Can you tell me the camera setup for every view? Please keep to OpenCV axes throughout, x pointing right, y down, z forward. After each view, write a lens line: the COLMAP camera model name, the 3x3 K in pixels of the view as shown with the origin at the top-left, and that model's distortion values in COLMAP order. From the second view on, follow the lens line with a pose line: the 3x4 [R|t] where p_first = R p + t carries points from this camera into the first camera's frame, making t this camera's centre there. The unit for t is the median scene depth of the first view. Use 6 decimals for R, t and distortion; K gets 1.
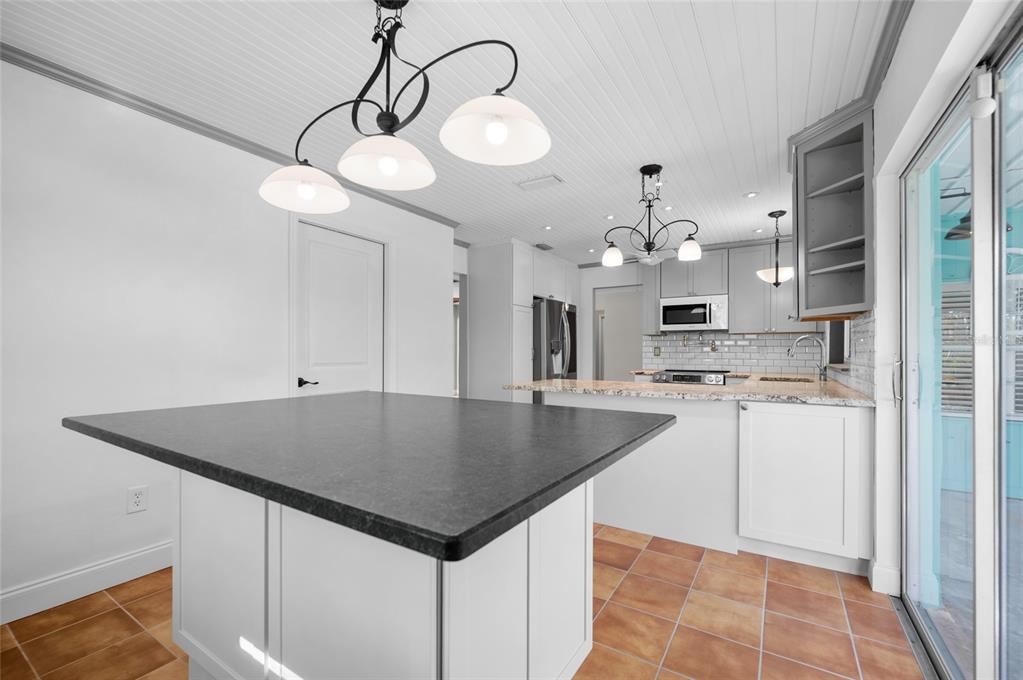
lens RADIAL K [[437.2, 0, 511.9], [0, 437.2, 350.6], [0, 0, 1]] dist [0.000928, -0.000052]
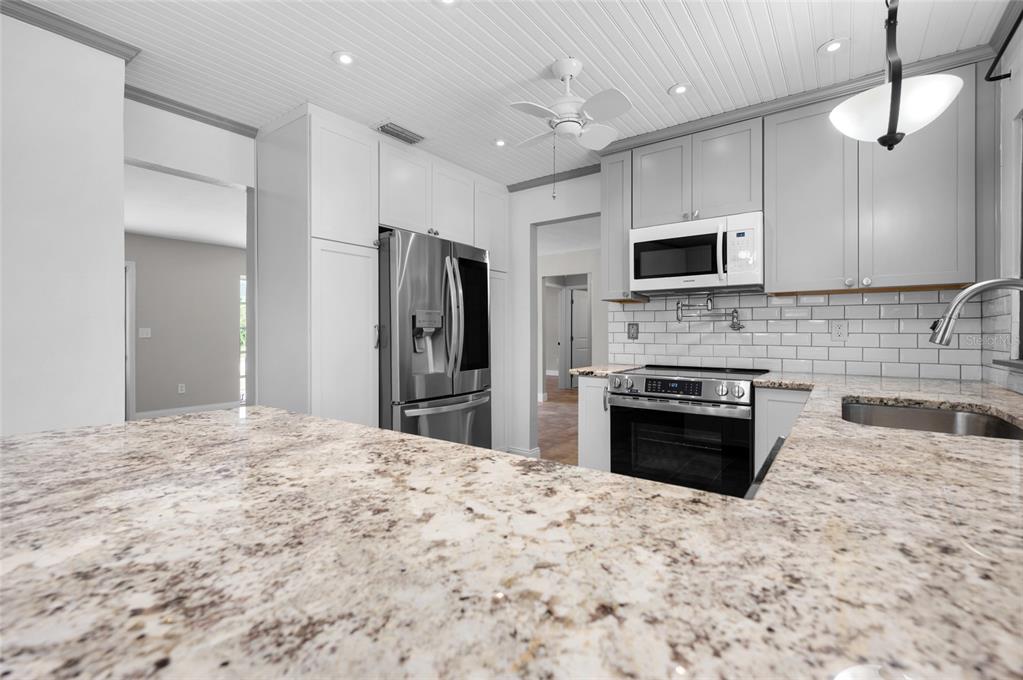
lens RADIAL K [[458.8, 0, 507.5], [0, 458.8, 334.3], [0, 0, 1]] dist [-0.002370, -0.000038]
pose [[0.996372, -0.001412, -0.085093, 0.250275], [0.001860, 0.999985, 0.005187, 0.003164], [0.085084, -0.005327, 0.996360, 0.461193]]
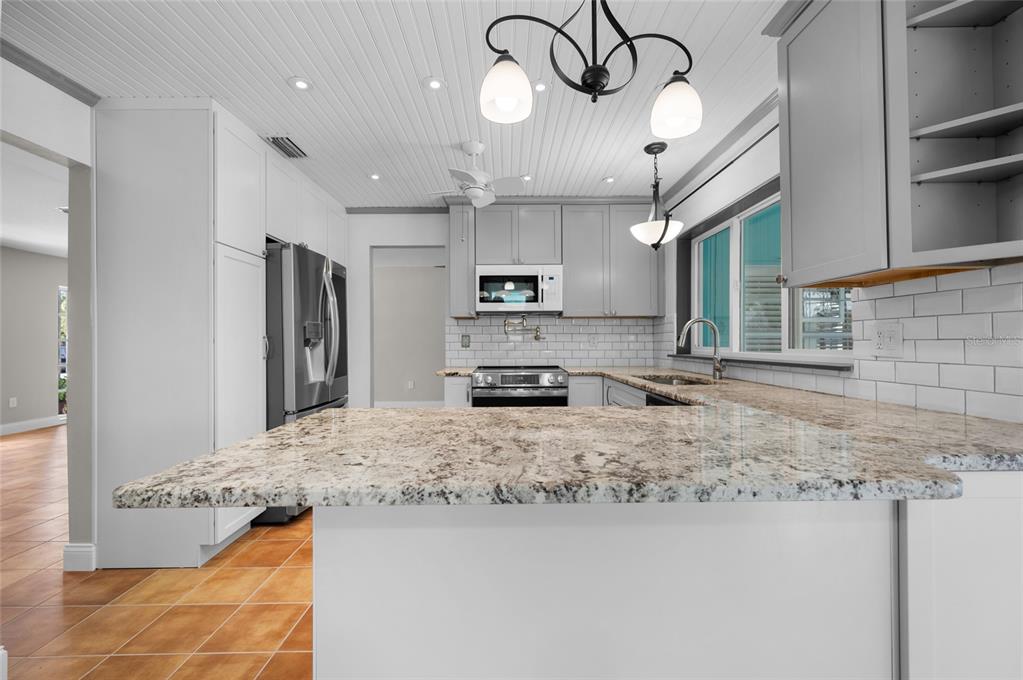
lens RADIAL K [[427.1, 0, 511.5], [0, 427.1, 340.0], [0, 0, 1]] dist [-0.001830, -0.000036]
pose [[0.842540, -0.003875, 0.538619, 0.020809], [0.005152, 0.999986, -0.000865, 0.001574], [-0.538609, 0.003504, 0.842549, 0.413271]]
